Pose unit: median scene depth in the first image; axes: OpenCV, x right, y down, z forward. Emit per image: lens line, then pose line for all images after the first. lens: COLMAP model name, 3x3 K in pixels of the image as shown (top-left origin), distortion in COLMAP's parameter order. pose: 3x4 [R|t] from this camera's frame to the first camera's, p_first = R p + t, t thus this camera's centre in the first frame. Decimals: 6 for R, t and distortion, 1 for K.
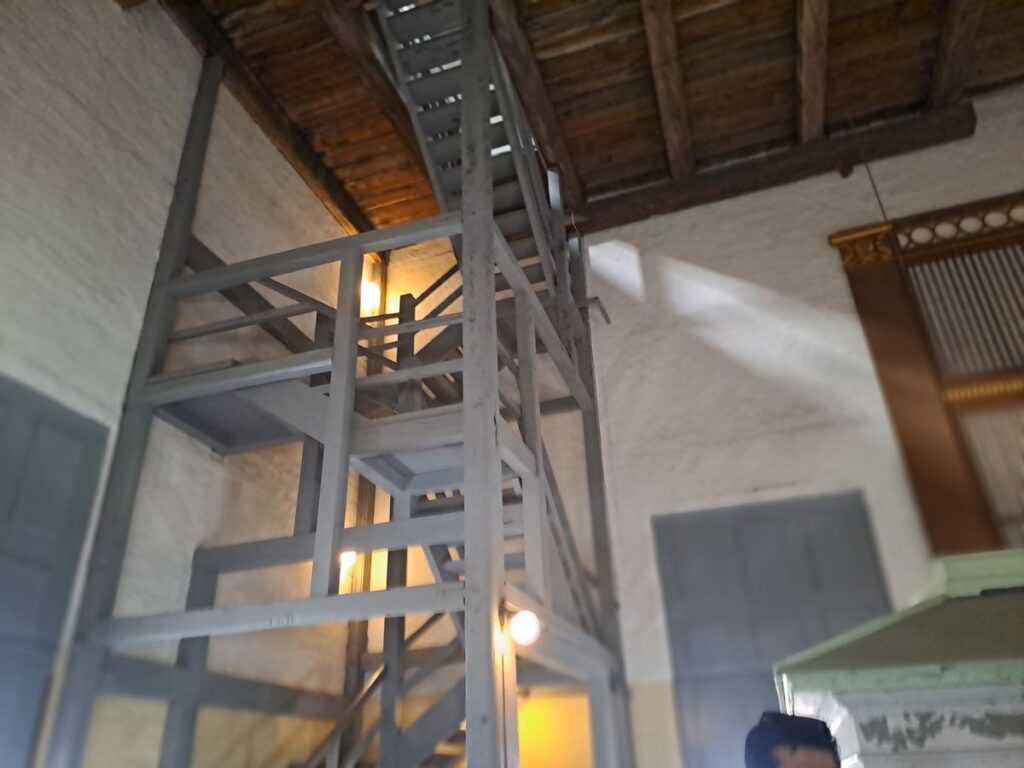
lens RADIAL K [[745.1, 0, 497.6], [0, 745.1, 386.0], [0, 0, 1]] dist [0.088767, -0.110321]
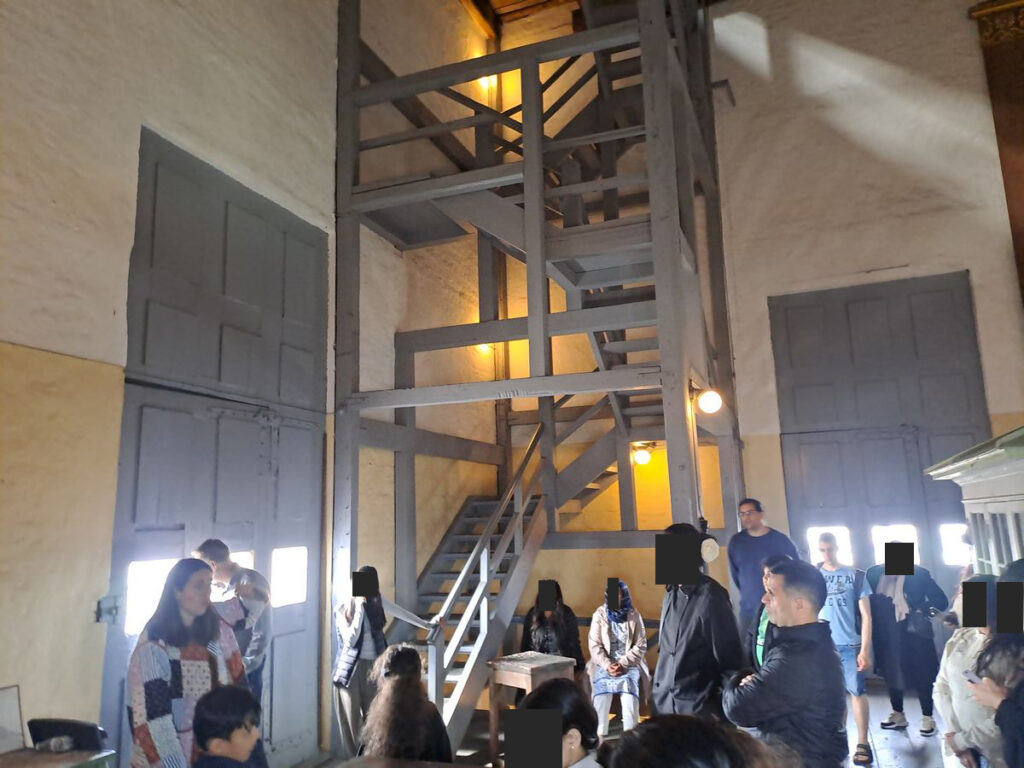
lens RADIAL K [[788.5, 0, 495.1], [0, 788.5, 361.1], [0, 0, 1]] dist [0.066649, -0.056775]
pose [[0.999669, -0.004642, -0.025294, -0.190035], [0.011710, 0.957850, 0.287031, -0.085537], [0.022895, -0.287232, 0.957587, -0.174715]]
